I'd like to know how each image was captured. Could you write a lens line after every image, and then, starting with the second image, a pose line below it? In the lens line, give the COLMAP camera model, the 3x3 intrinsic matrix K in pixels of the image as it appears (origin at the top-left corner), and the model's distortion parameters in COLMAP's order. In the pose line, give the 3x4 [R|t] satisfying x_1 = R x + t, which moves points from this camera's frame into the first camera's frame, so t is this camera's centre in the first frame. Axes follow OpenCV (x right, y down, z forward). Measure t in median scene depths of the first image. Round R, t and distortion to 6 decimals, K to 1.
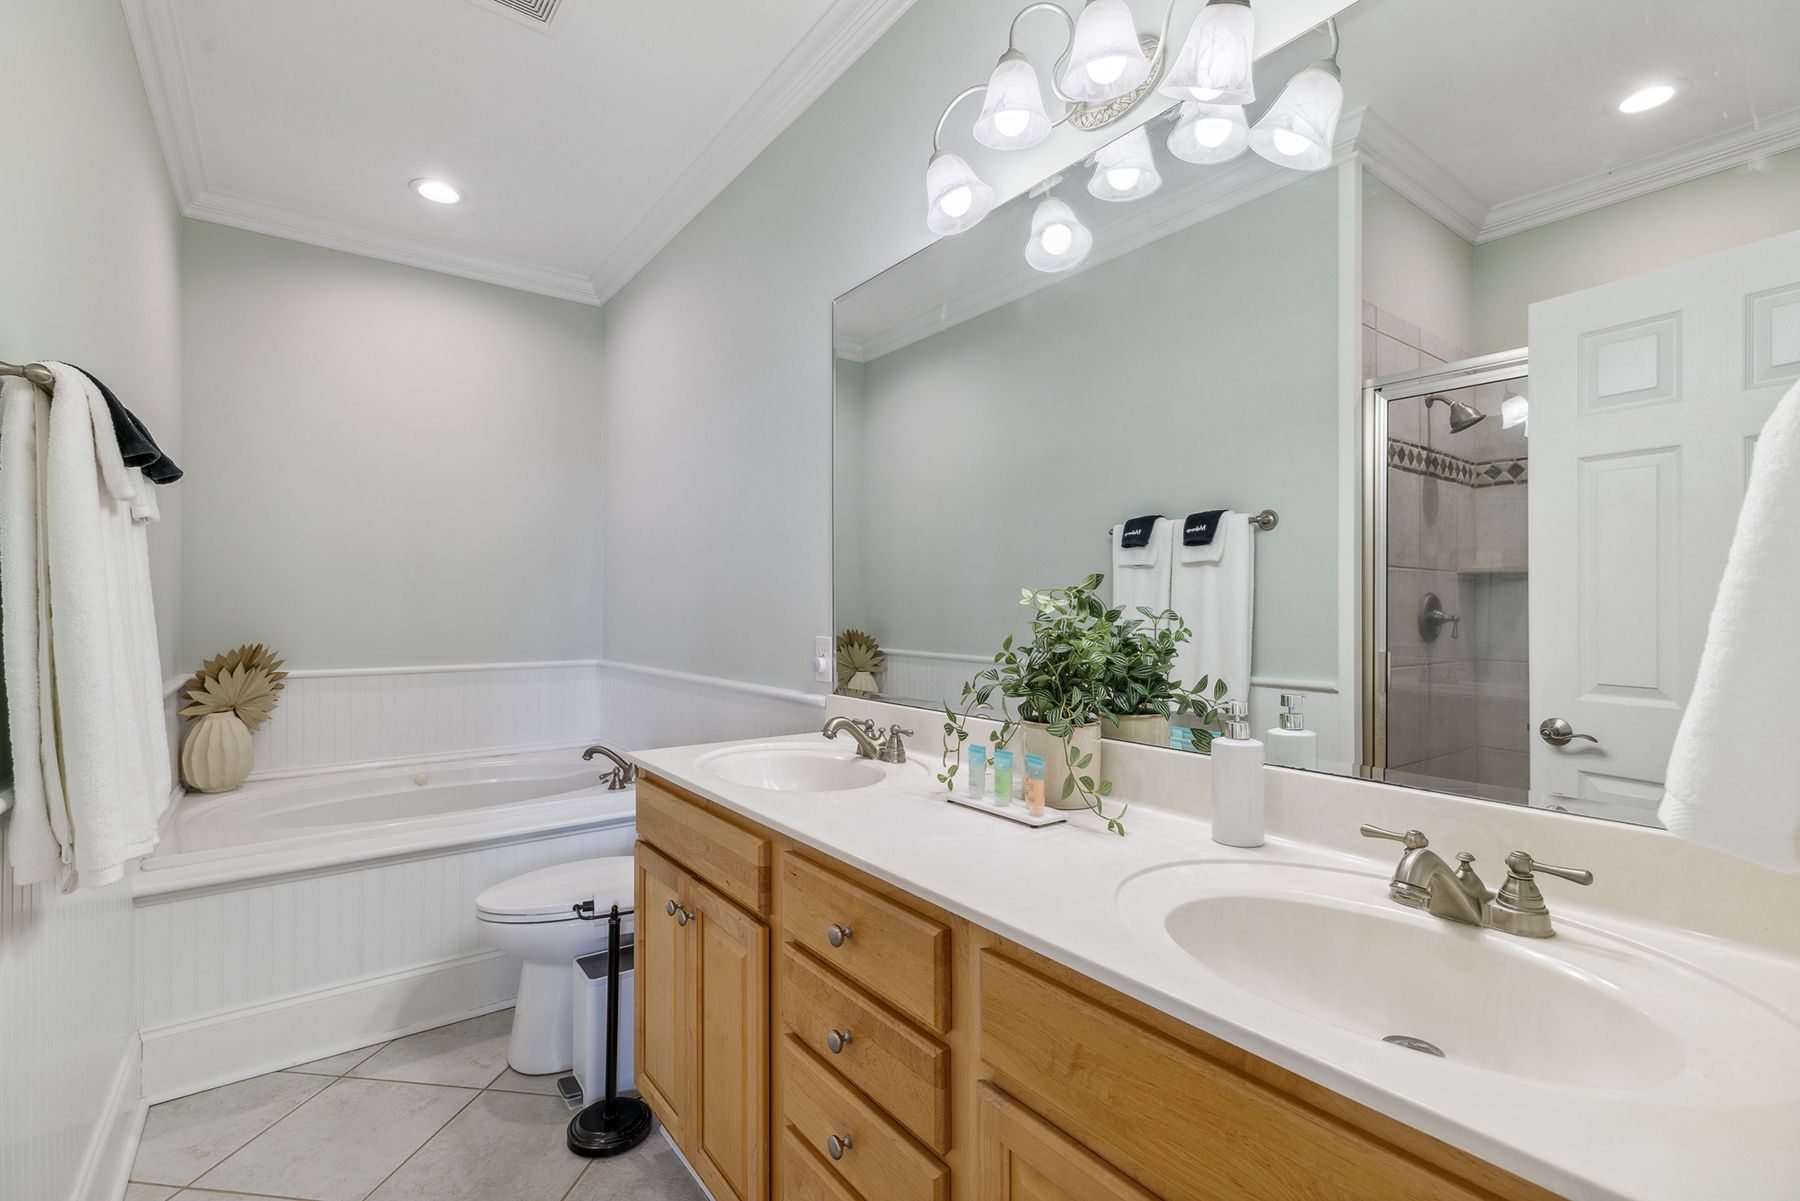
lens RADIAL K [[816.2, 0, 887.1], [0, 816.2, 597.8], [0, 0, 1]] dist [-0.001274, -0.000499]
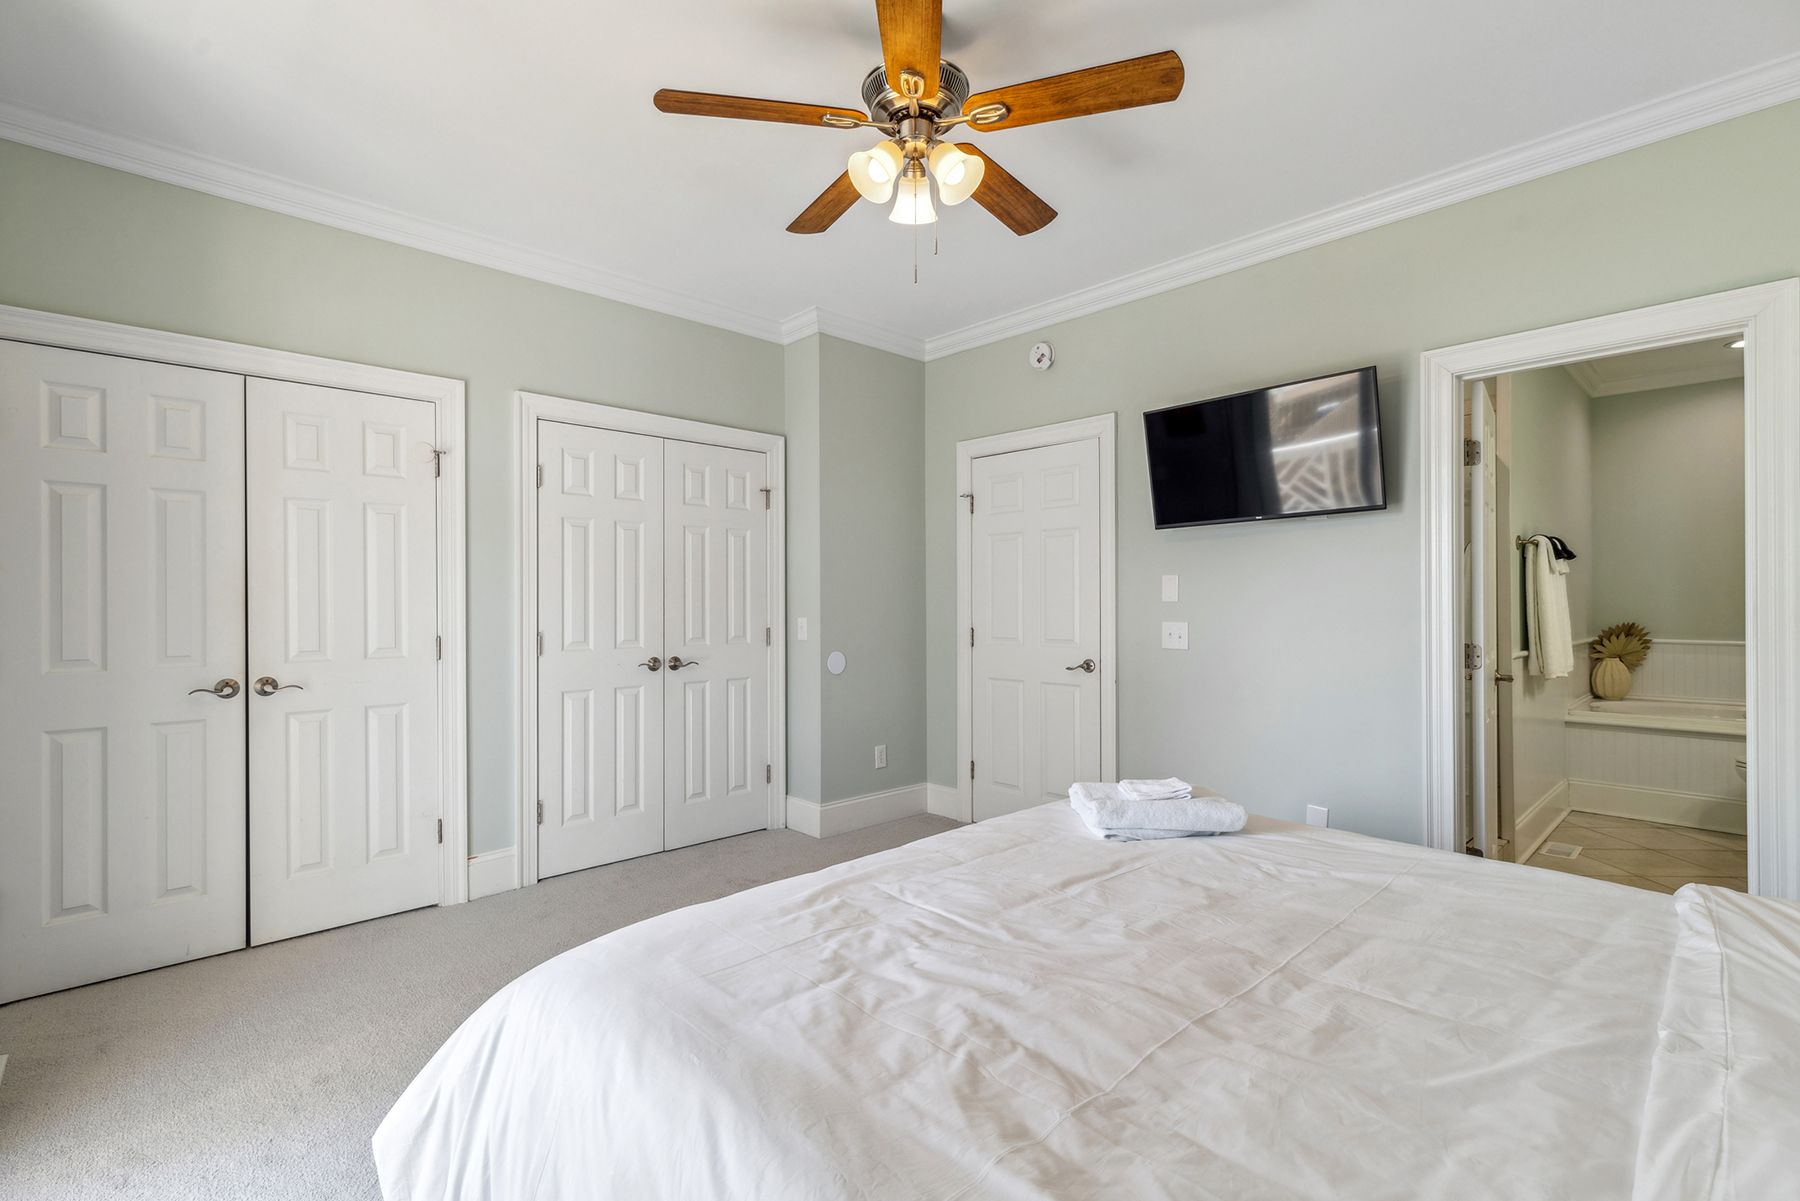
lens RADIAL K [[816.2, 0, 887.1], [0, 816.2, 597.8], [0, 0, 1]] dist [-0.001274, -0.000499]
pose [[0.114833, -0.004792, -0.993373, 0.879490], [0.007788, 0.999962, -0.003924, -0.004566], [0.993354, -0.007286, 0.114866, -0.898387]]
